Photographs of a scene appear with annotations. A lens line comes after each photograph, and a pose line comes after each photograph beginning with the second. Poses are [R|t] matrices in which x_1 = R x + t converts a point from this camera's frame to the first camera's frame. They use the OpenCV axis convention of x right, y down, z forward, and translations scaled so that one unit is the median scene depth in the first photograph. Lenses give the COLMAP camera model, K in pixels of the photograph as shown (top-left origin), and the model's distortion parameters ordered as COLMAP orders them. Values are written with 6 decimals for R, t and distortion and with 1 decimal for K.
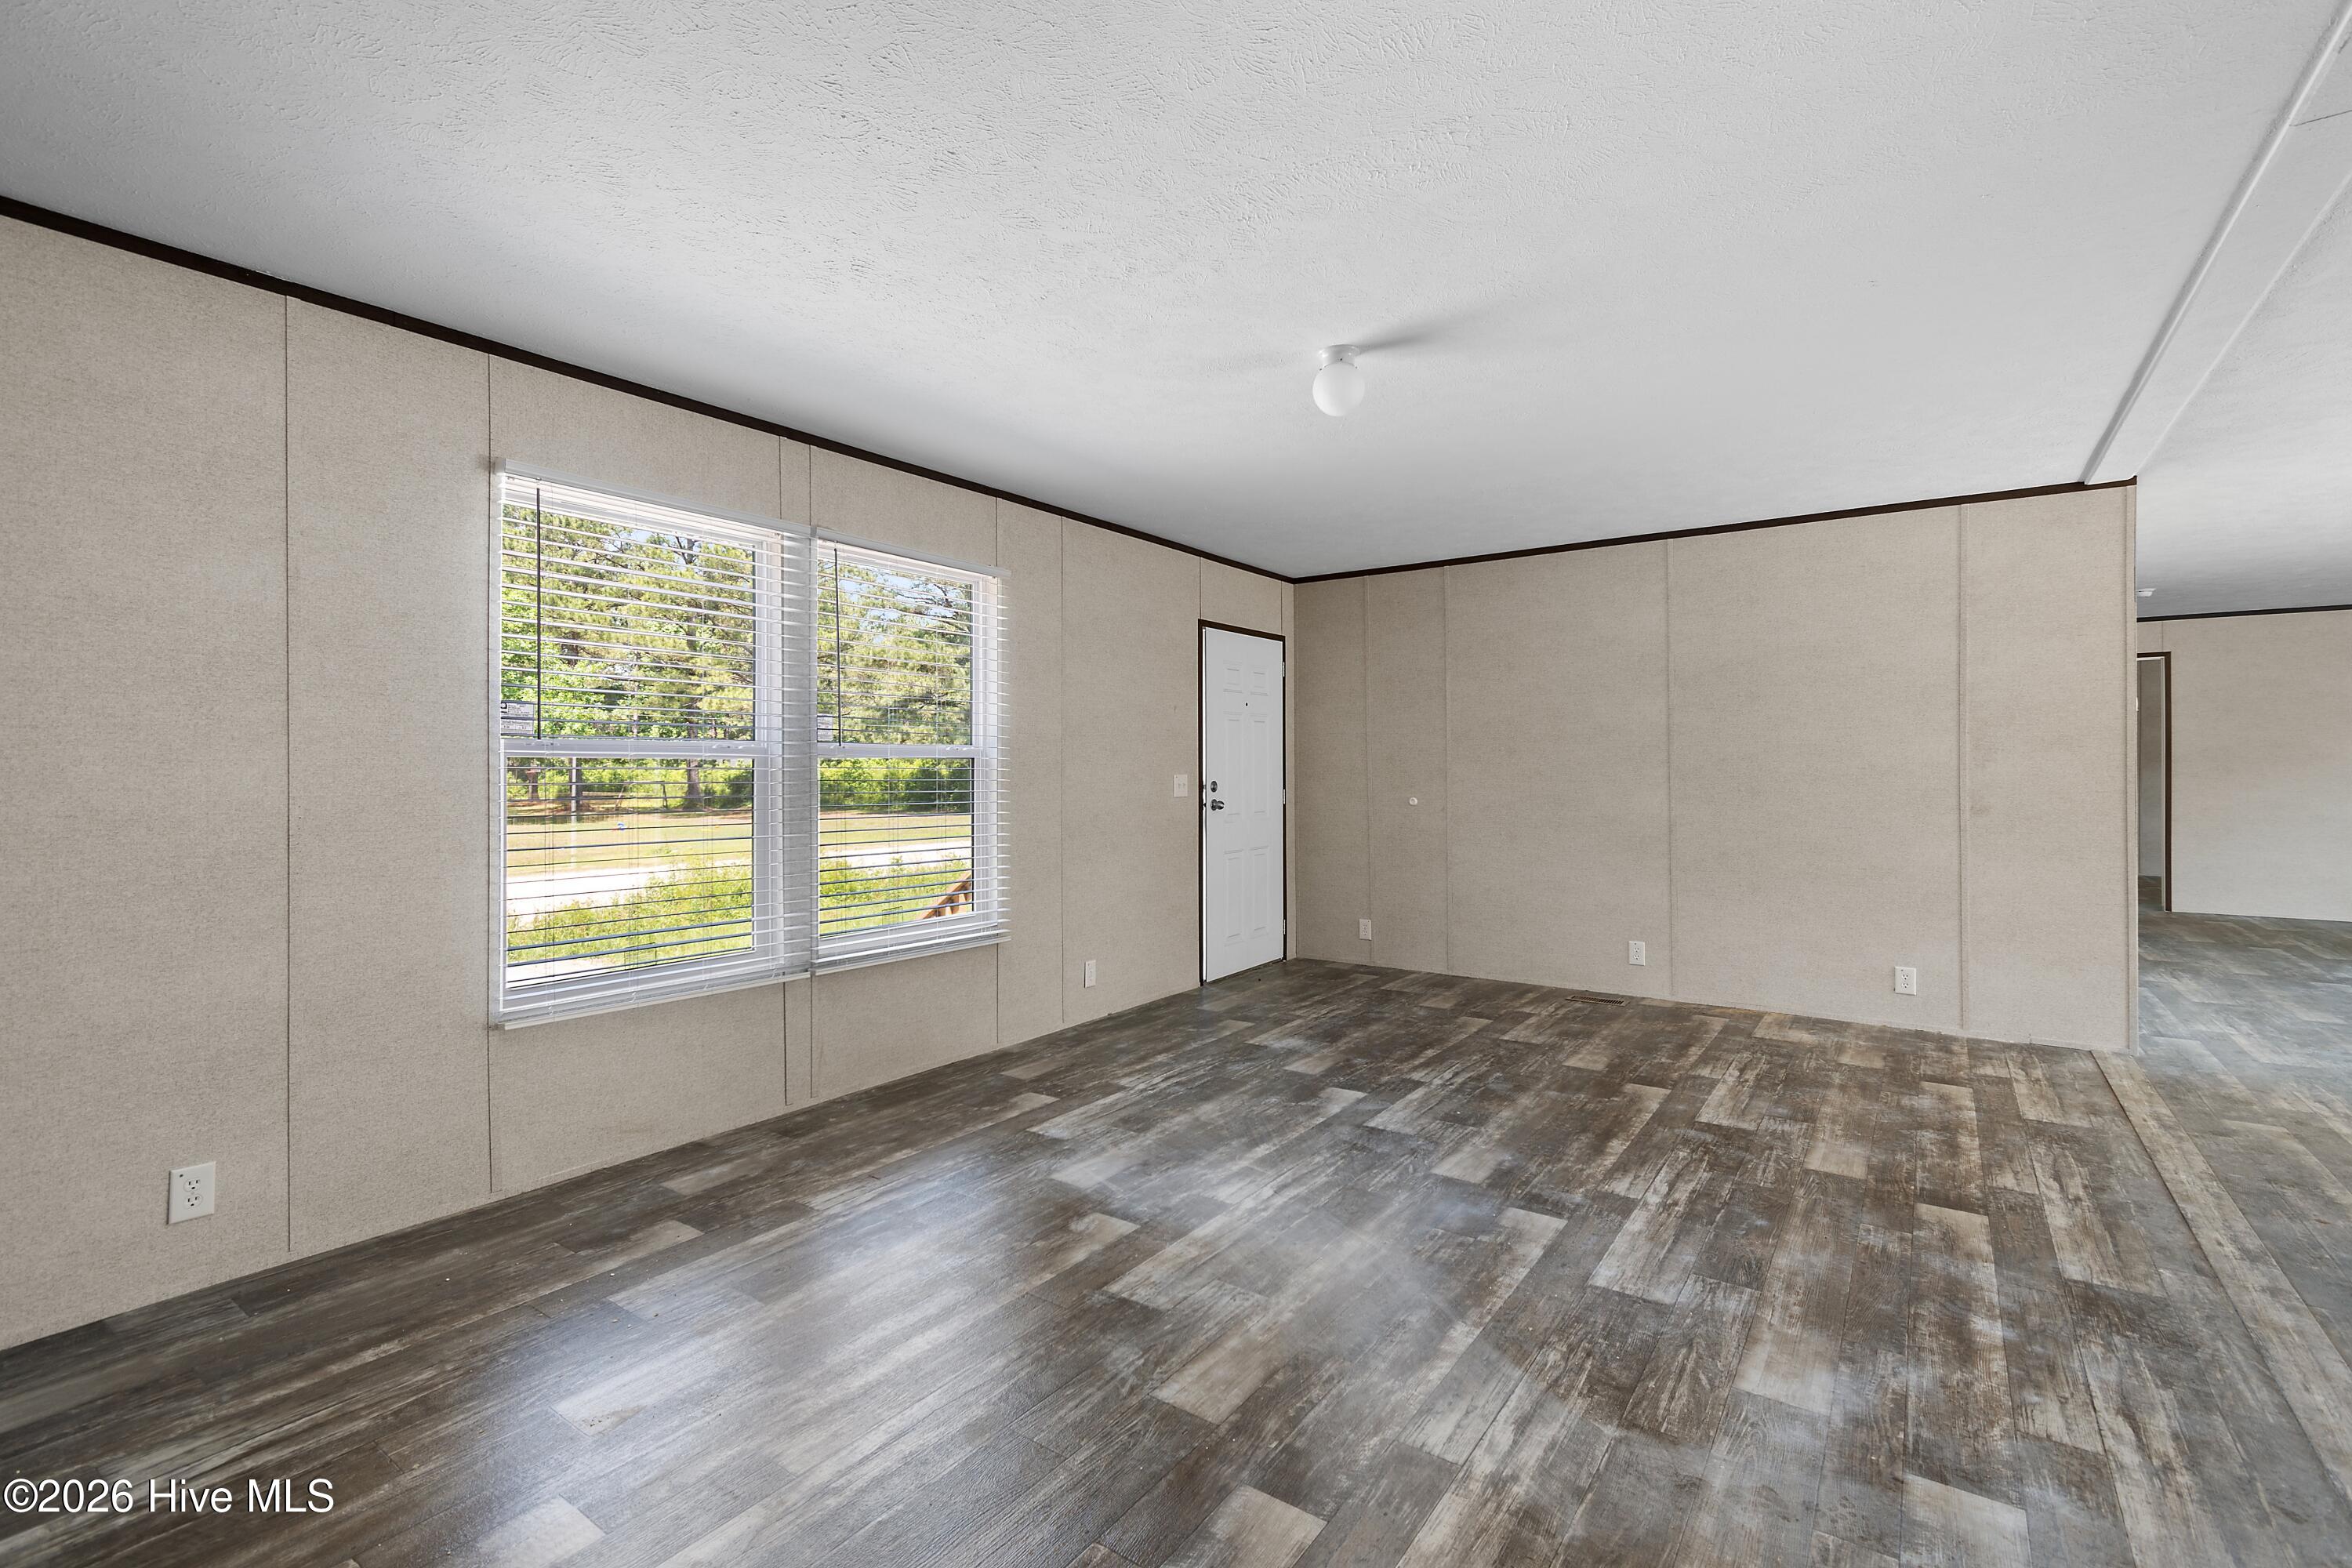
lens RADIAL K [[1042.9, 0, 1184.6], [0, 1042.9, 784.2], [0, 0, 1]] dist [0.000663, -0.000309]
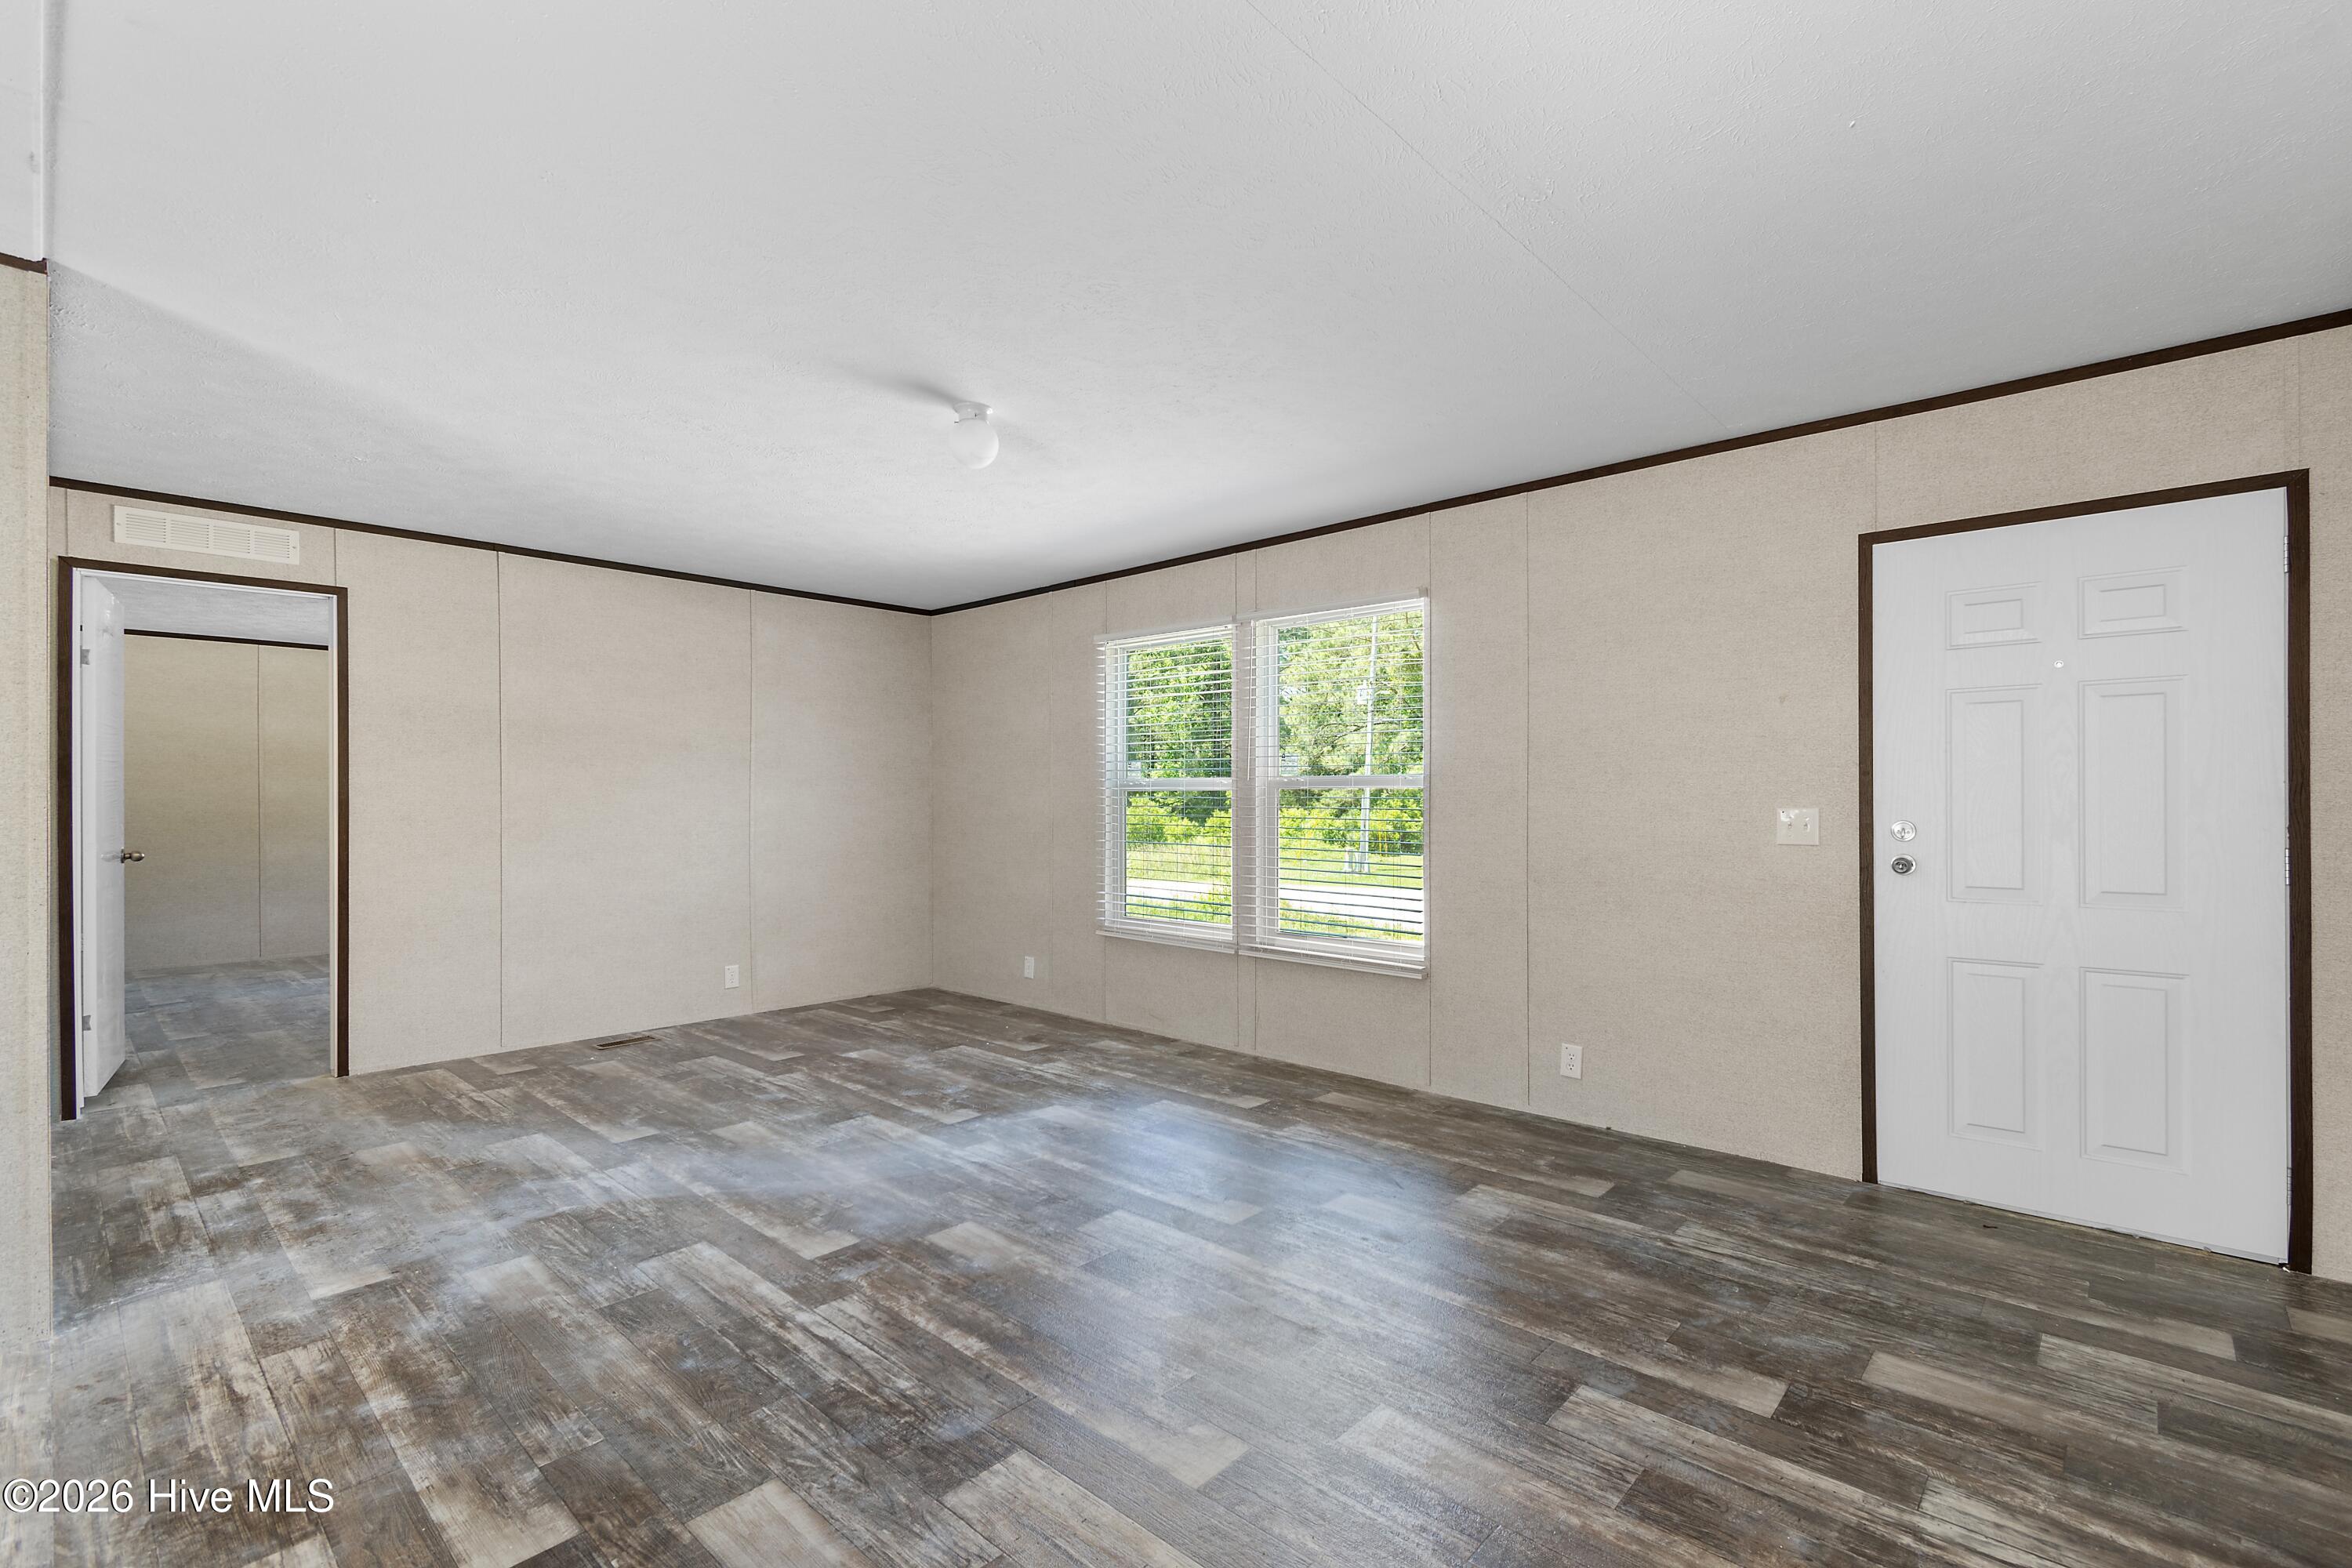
lens RADIAL K [[1034.5, 0, 1183.7], [0, 1034.5, 791.8], [0, 0, 1]] dist [-0.002261, -0.000680]
pose [[-0.112073, -0.001248, -0.993699, 1.435935], [-0.015322, 0.999883, 0.000472, -0.030856], [0.993582, 0.015278, -0.112079, 1.611323]]
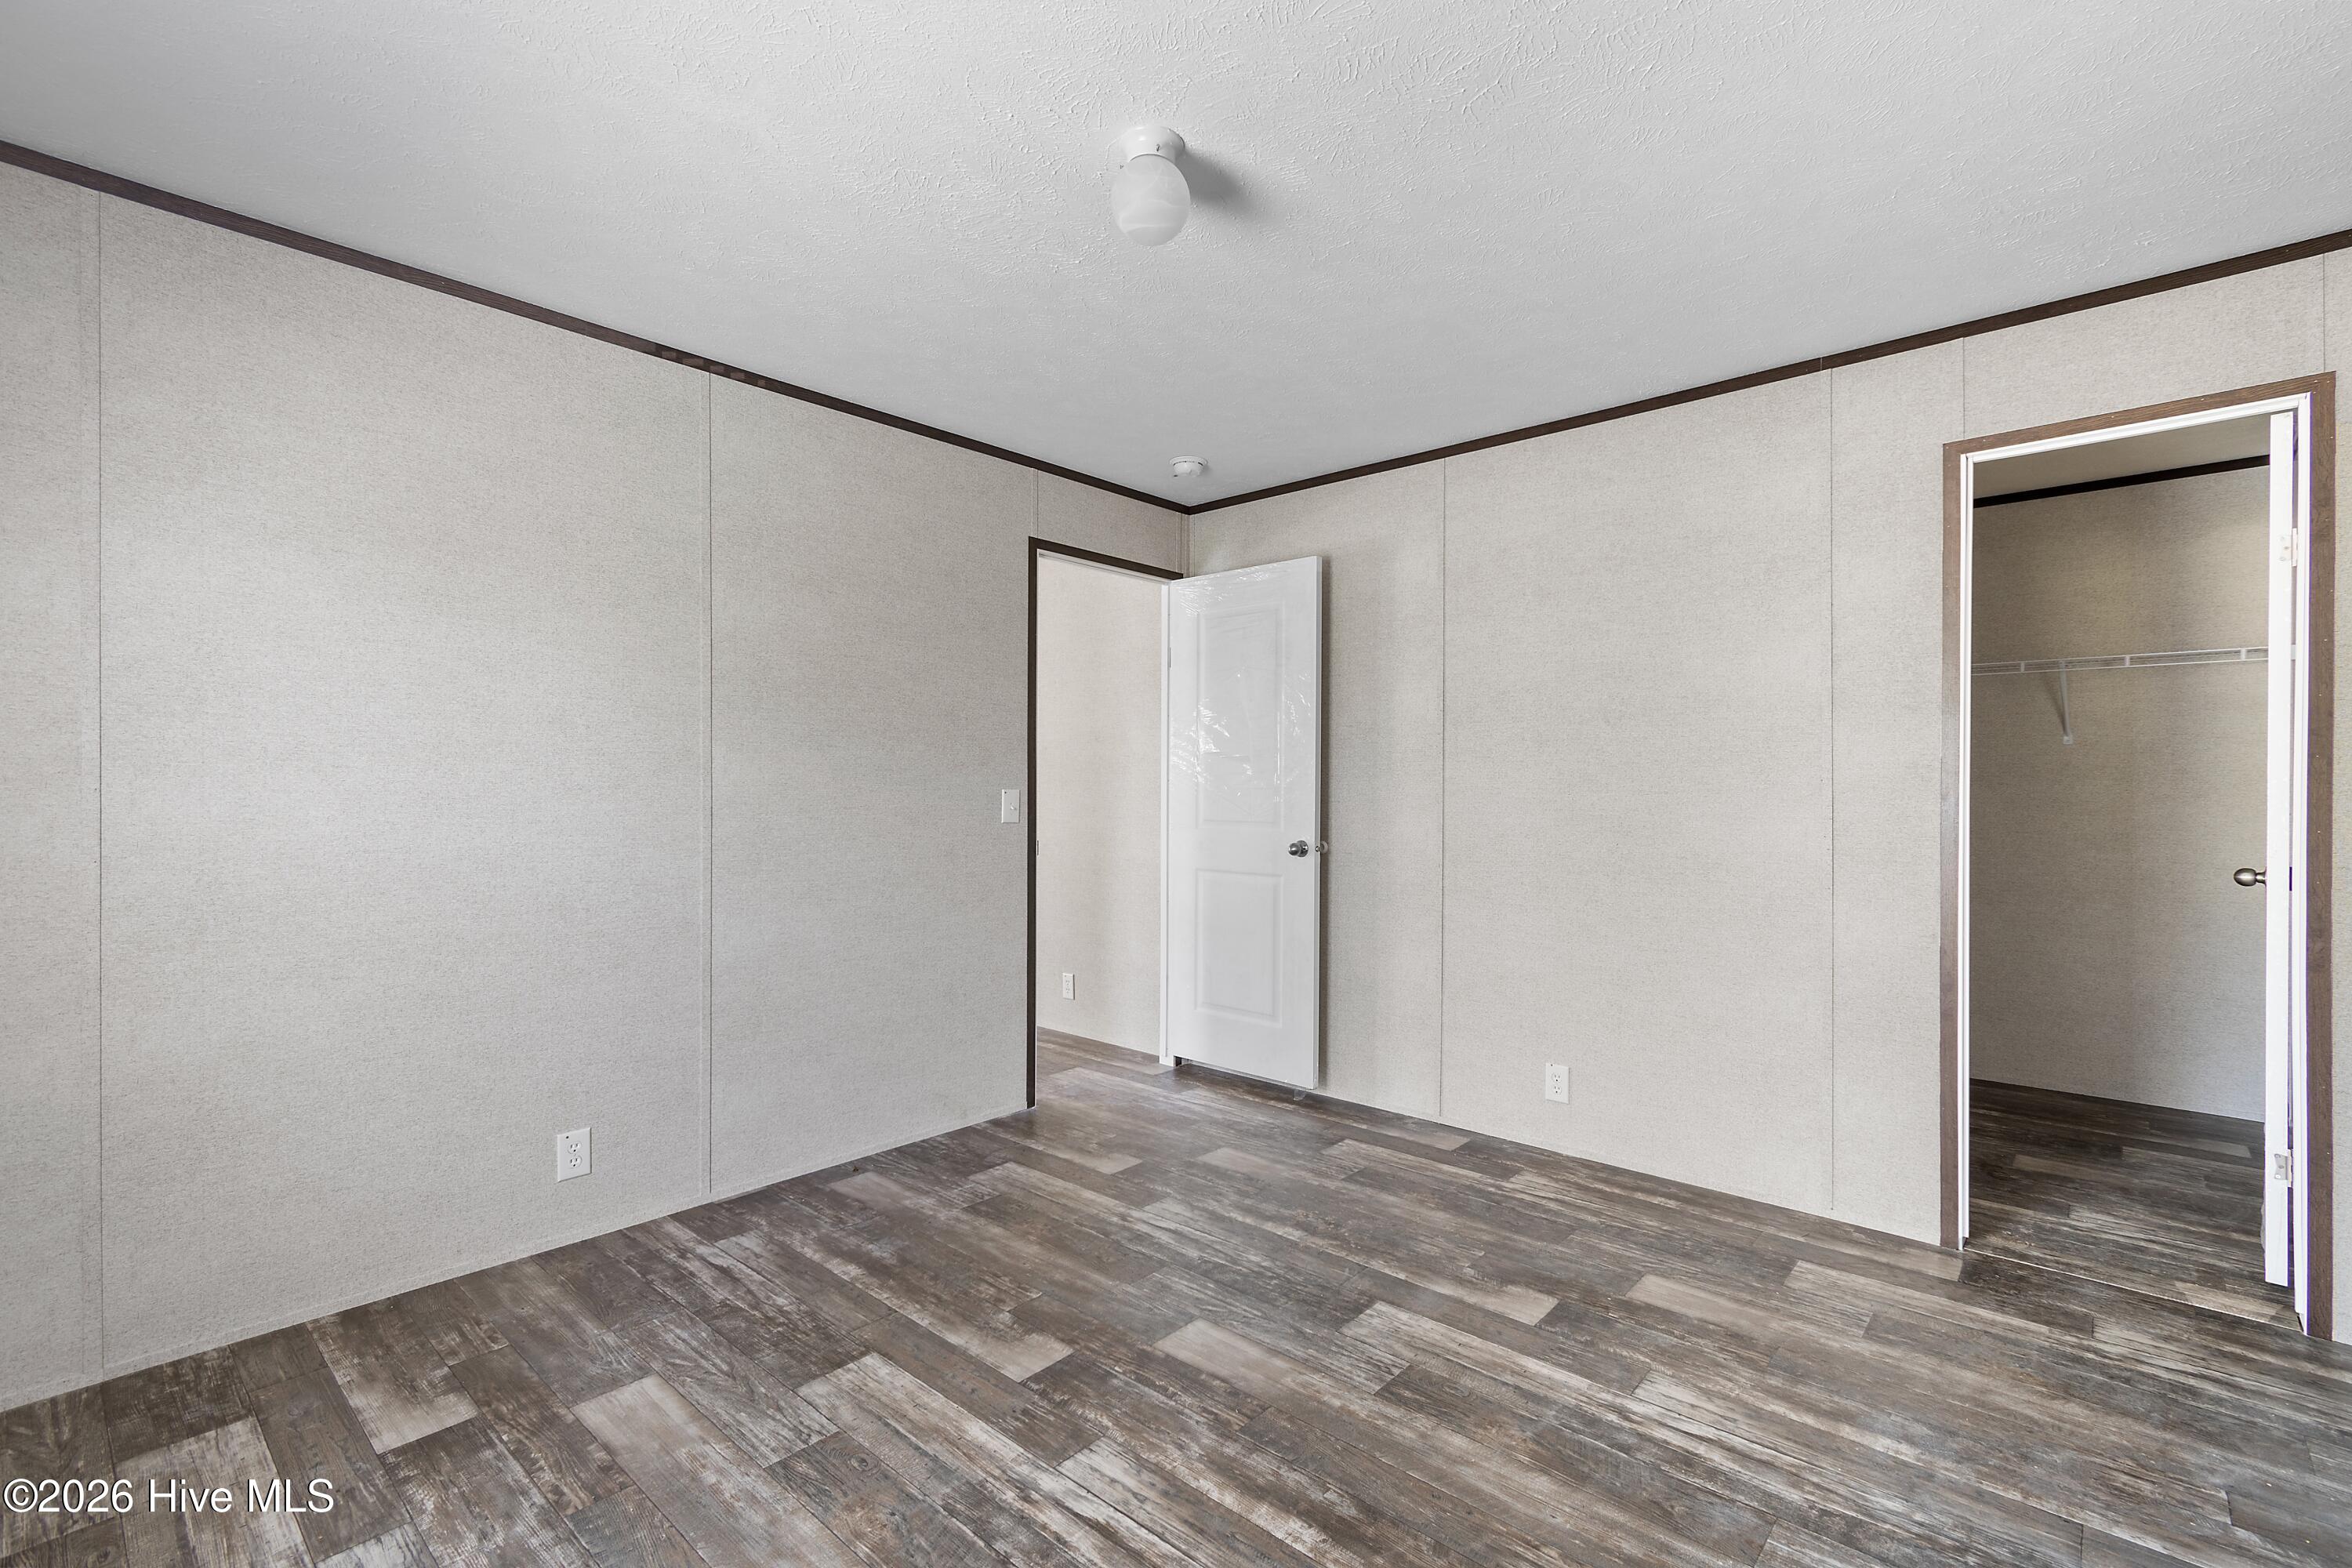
lens RADIAL K [[1034.5, 0, 1183.7], [0, 1034.5, 791.8], [0, 0, 1]] dist [-0.002261, -0.000680]
pose [[-0.103020, 0.008445, -0.994643, 1.215316], [-0.020933, 0.999724, 0.010656, -0.021898], [0.994459, 0.021919, -0.102815, 1.315543]]
